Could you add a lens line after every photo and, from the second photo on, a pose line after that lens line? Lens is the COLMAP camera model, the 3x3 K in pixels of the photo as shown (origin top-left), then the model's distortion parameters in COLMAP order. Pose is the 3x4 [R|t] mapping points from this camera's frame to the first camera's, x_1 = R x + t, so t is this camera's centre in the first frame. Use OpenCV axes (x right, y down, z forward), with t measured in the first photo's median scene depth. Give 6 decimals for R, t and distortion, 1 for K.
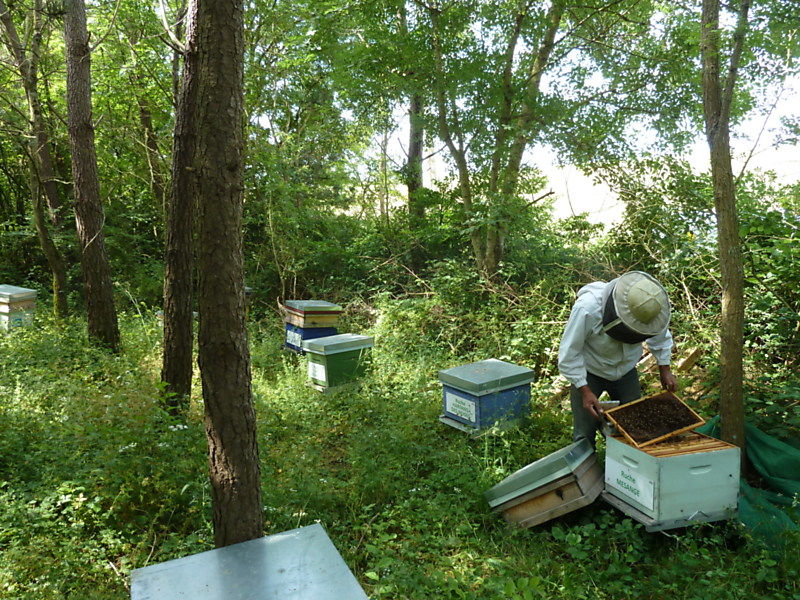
lens RADIAL K [[604.1, 0, 400.0], [0, 604.1, 300.0], [0, 0, 1]] dist [-0.003002, -0.001901]
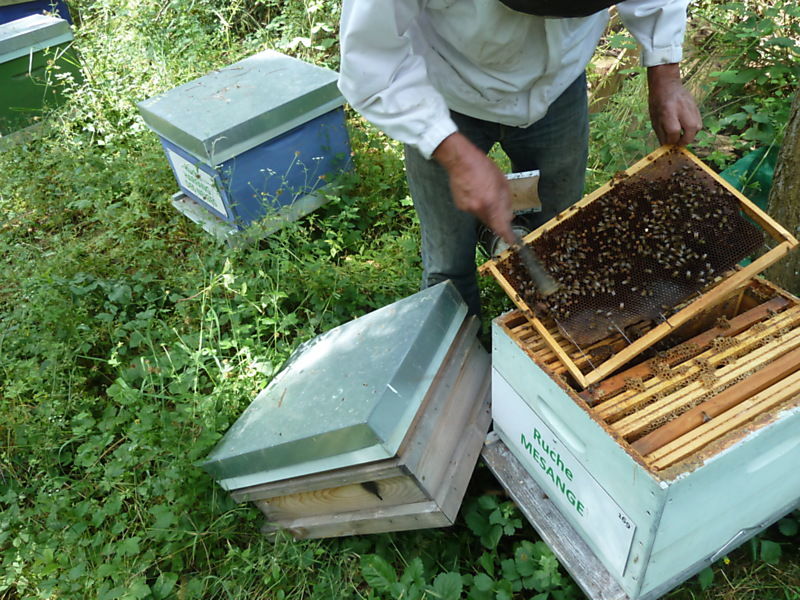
lens RADIAL K [[604.1, 0, 400.0], [0, 604.1, 300.0], [0, 0, 1]] dist [-0.003002, -0.001901]
pose [[0.981787, -0.164753, 0.094605, 0.245418], [0.088835, 0.838285, 0.537947, 0.024774], [-0.167934, -0.519746, 0.837653, 0.689617]]
